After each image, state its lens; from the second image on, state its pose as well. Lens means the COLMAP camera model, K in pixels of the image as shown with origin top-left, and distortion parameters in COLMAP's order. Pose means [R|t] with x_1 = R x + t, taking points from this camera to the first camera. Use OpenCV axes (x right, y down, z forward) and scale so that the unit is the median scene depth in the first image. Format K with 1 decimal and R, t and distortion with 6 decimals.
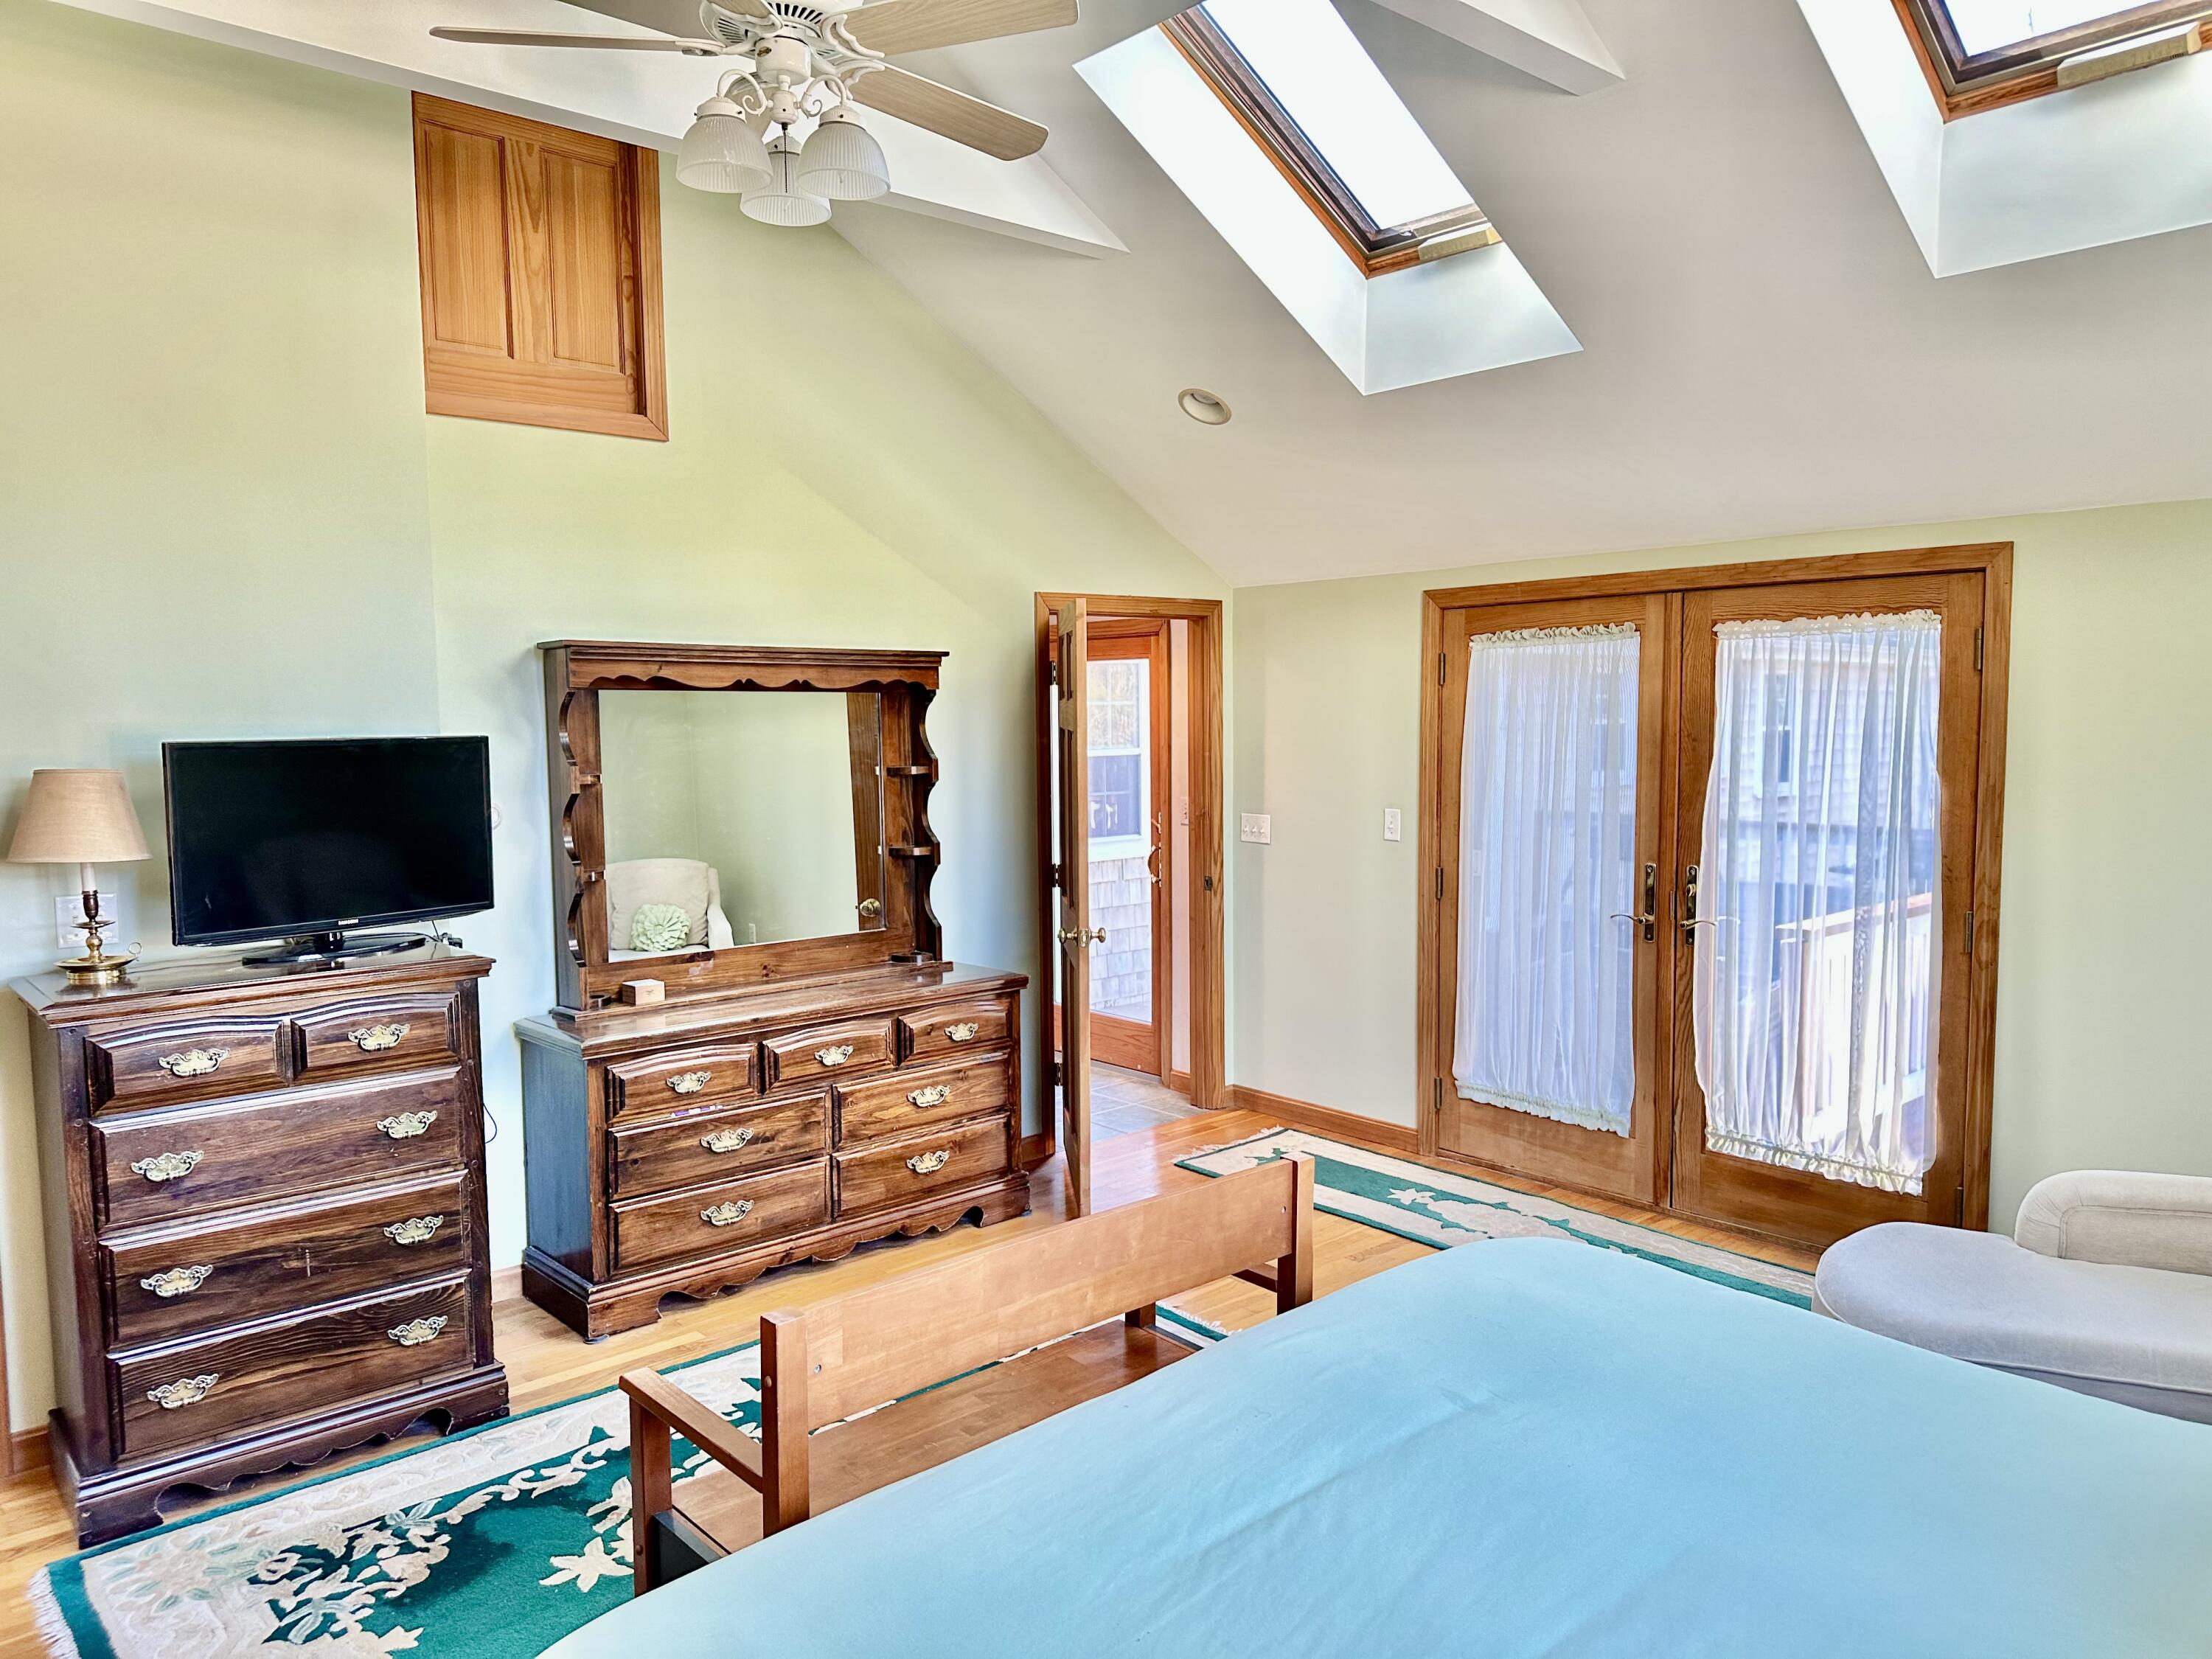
lens RADIAL K [[1564.0, 0, 1106.0], [0, 1564.0, 829.5], [0, 0, 1]] dist [0.058432, -0.050974]
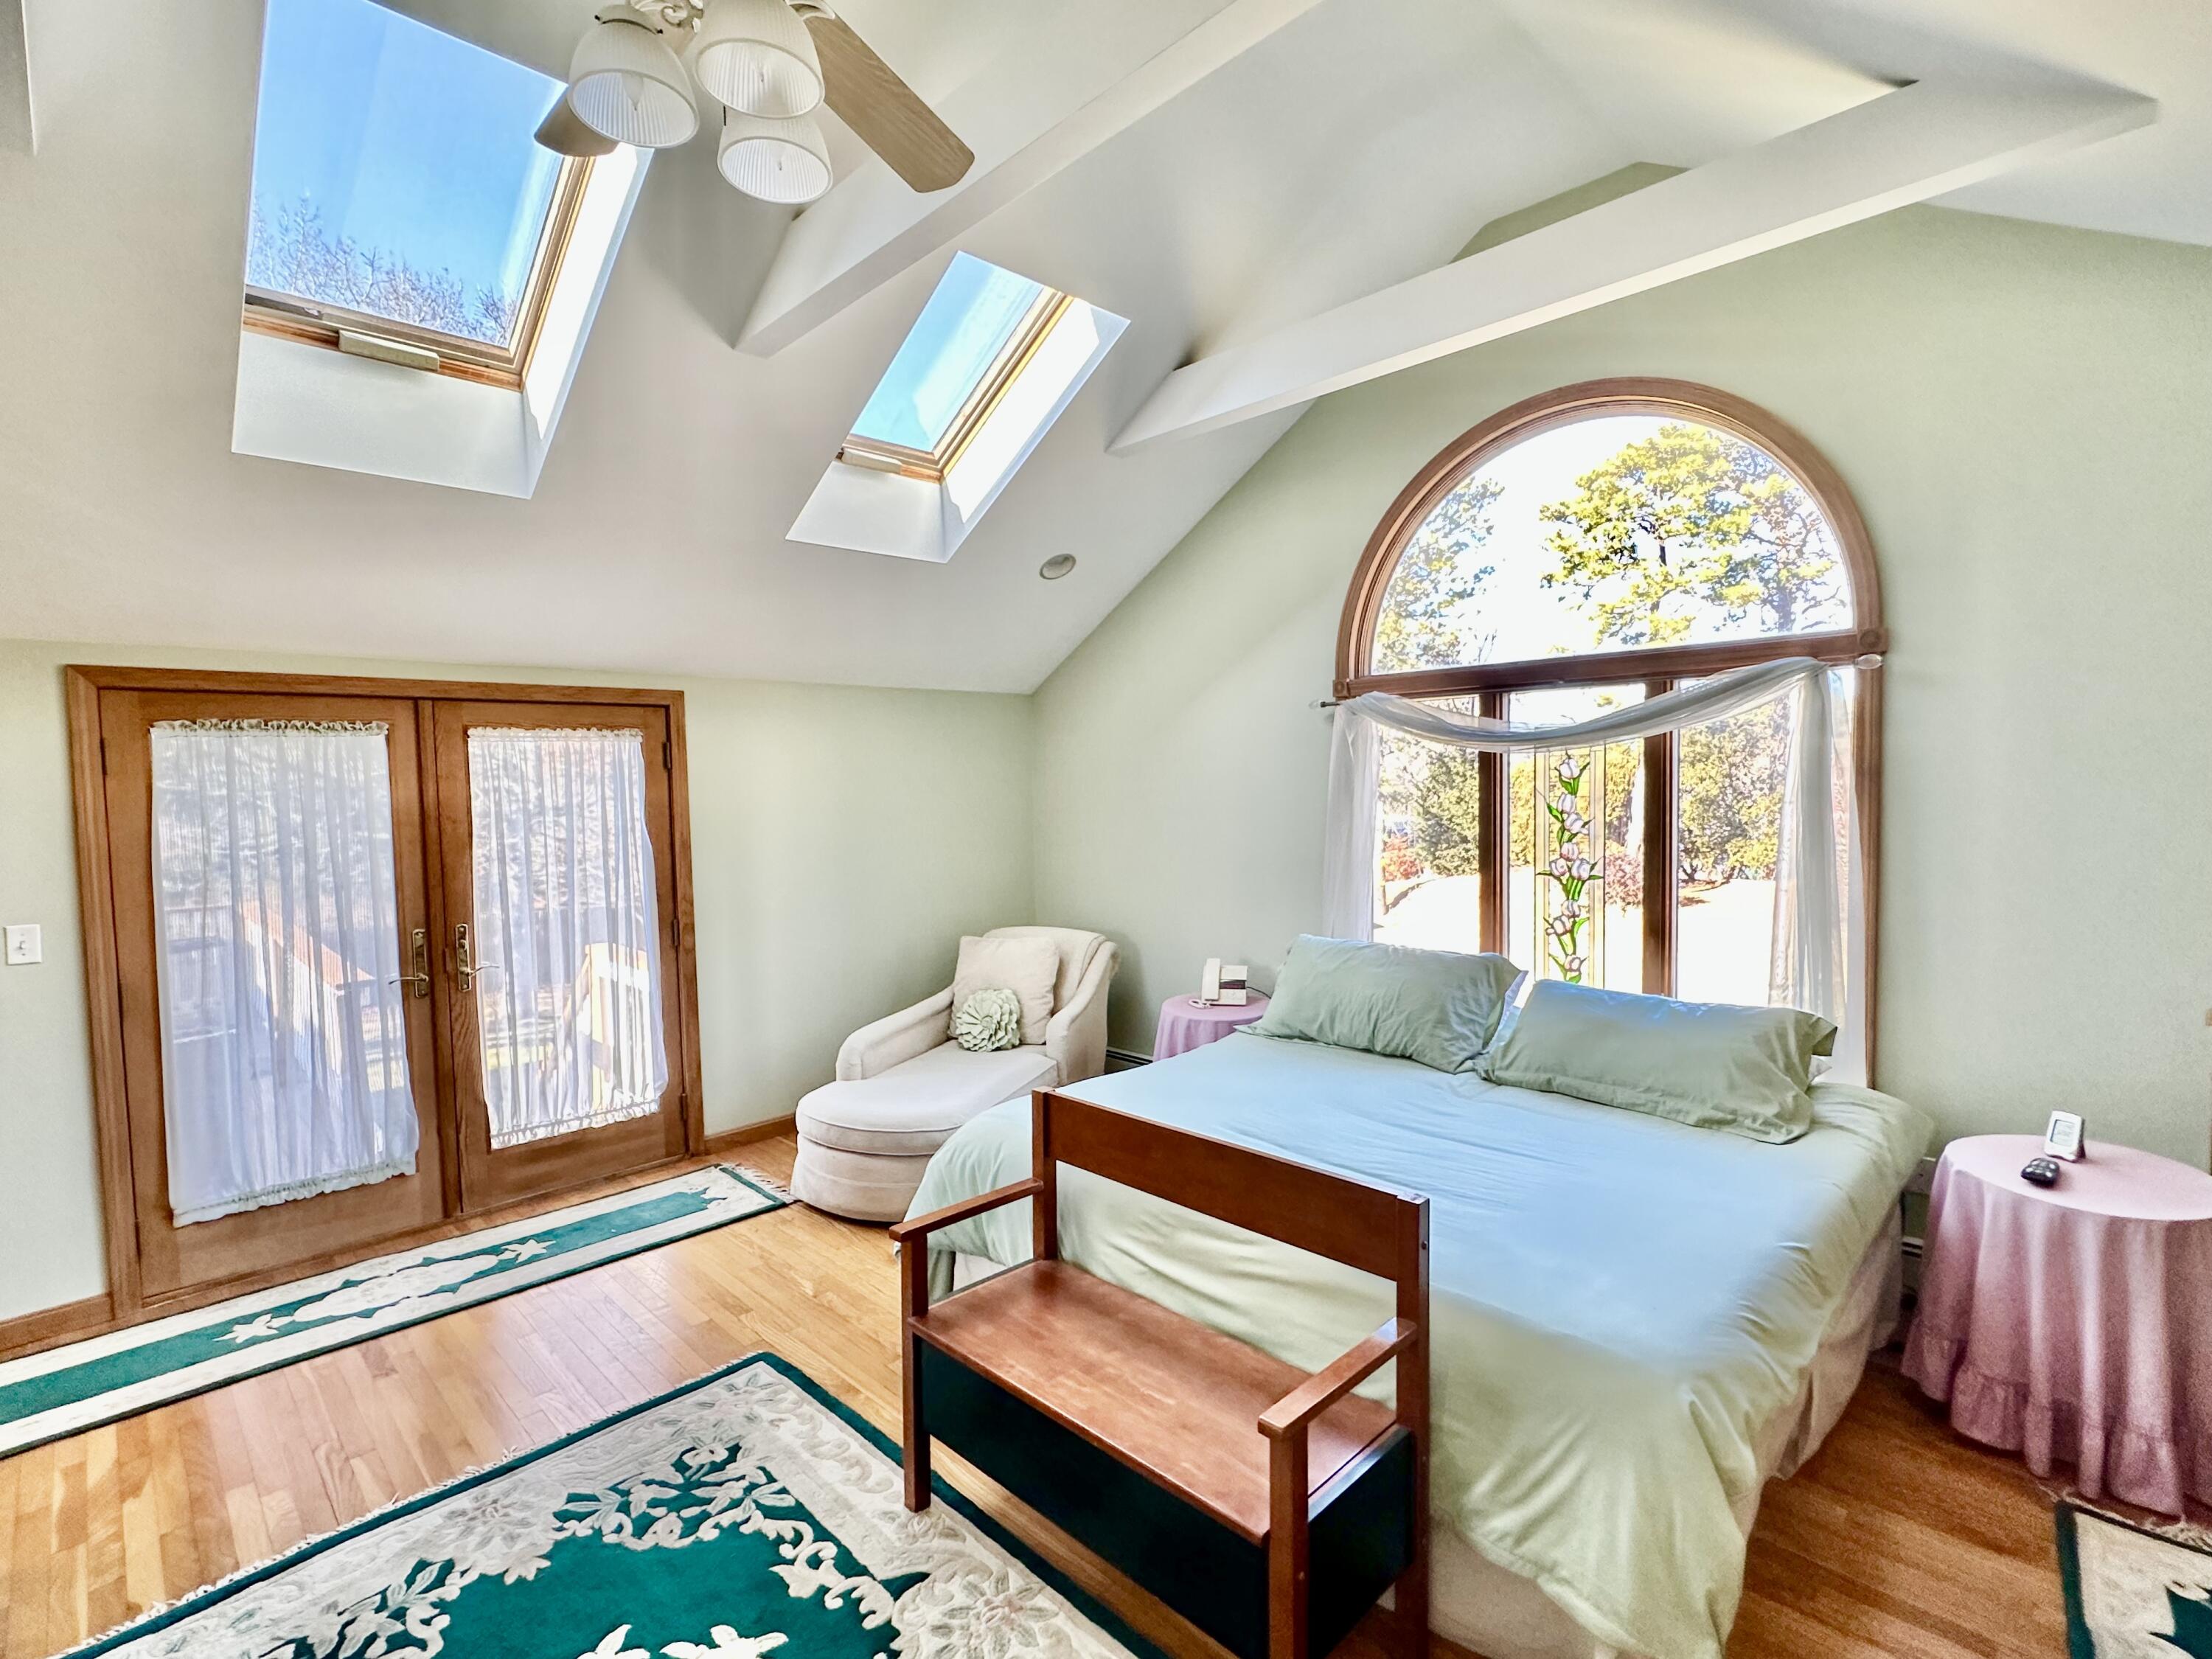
lens RADIAL K [[1030.4, 0, 1105.0], [0, 1030.4, 841.3], [0, 0, 1]] dist [-0.002309, -0.000019]
pose [[-0.060142, -0.047261, 0.997070, -0.727163], [0.101596, 0.993401, 0.053215, -0.053757], [-0.993006, 0.104499, -0.054944, 0.881872]]
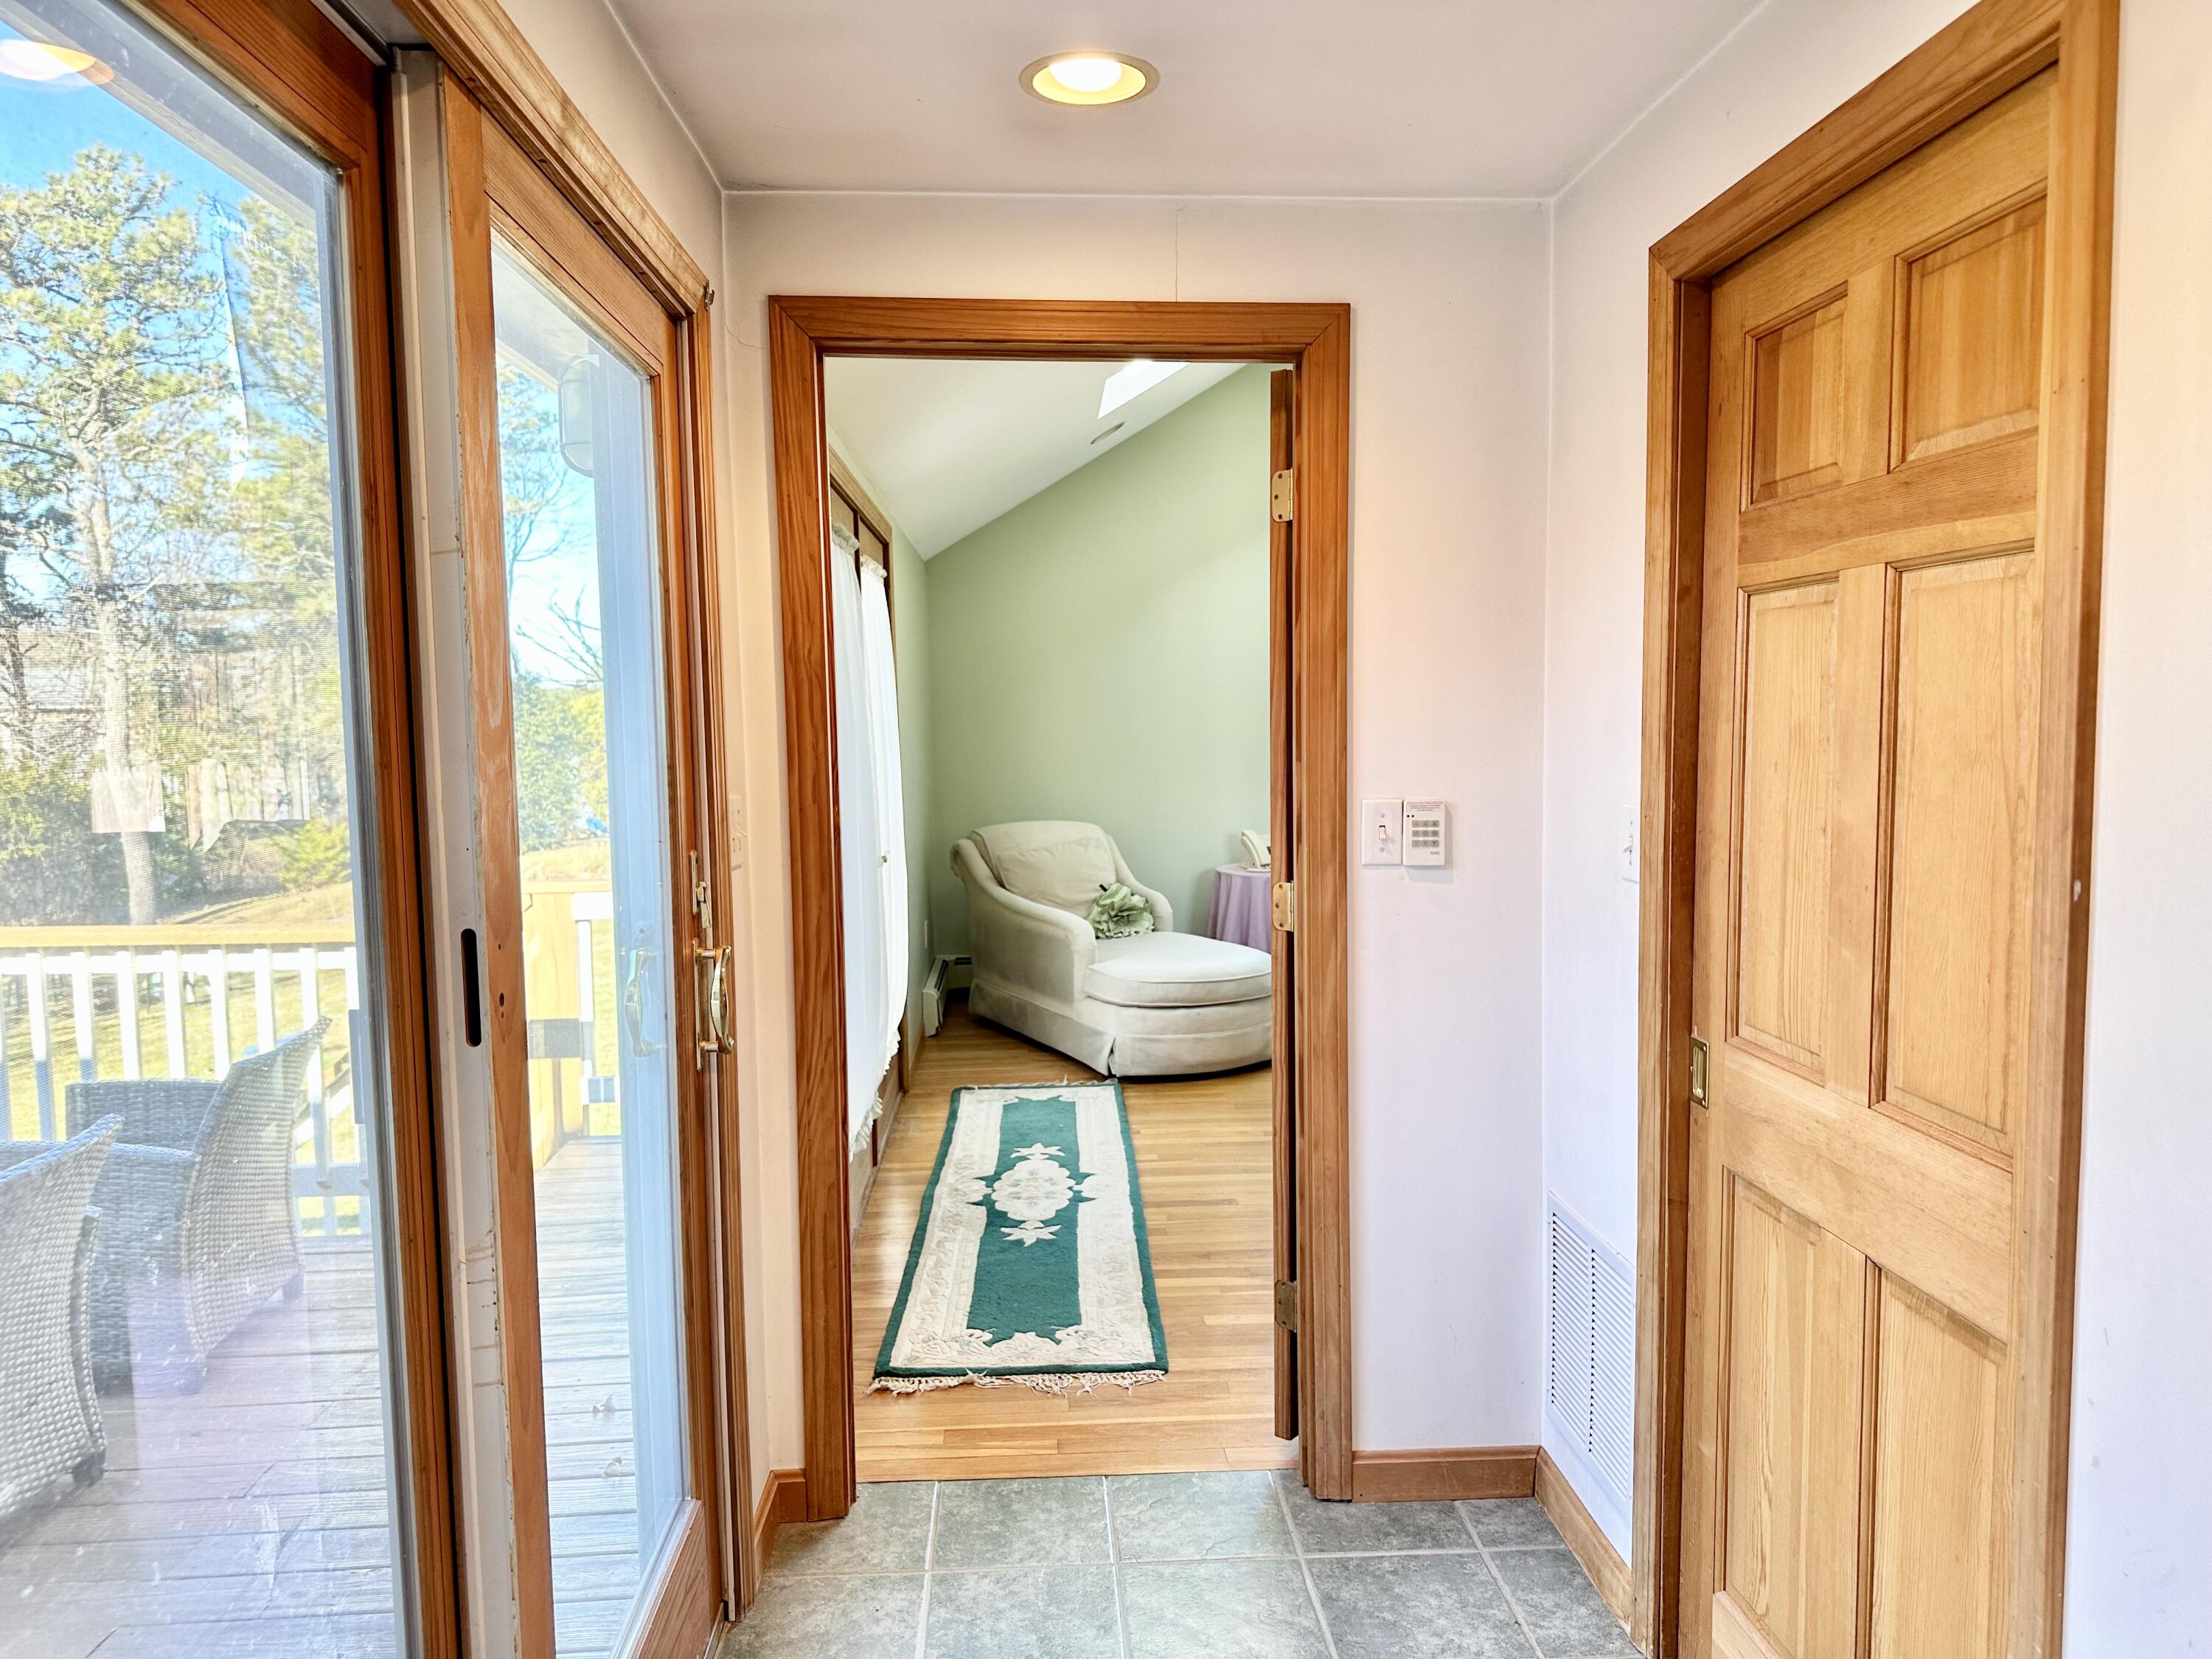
lens RADIAL K [[1542.7, 0, 1119.0], [0, 1542.7, 833.5], [0, 0, 1]] dist [0.180777, -0.378023]
pose [[-0.791525, -0.032217, 0.610287, -0.555001], [0.067347, 0.987929, 0.139501, -0.131252], [-0.607415, 0.151520, -0.779801, 2.694632]]
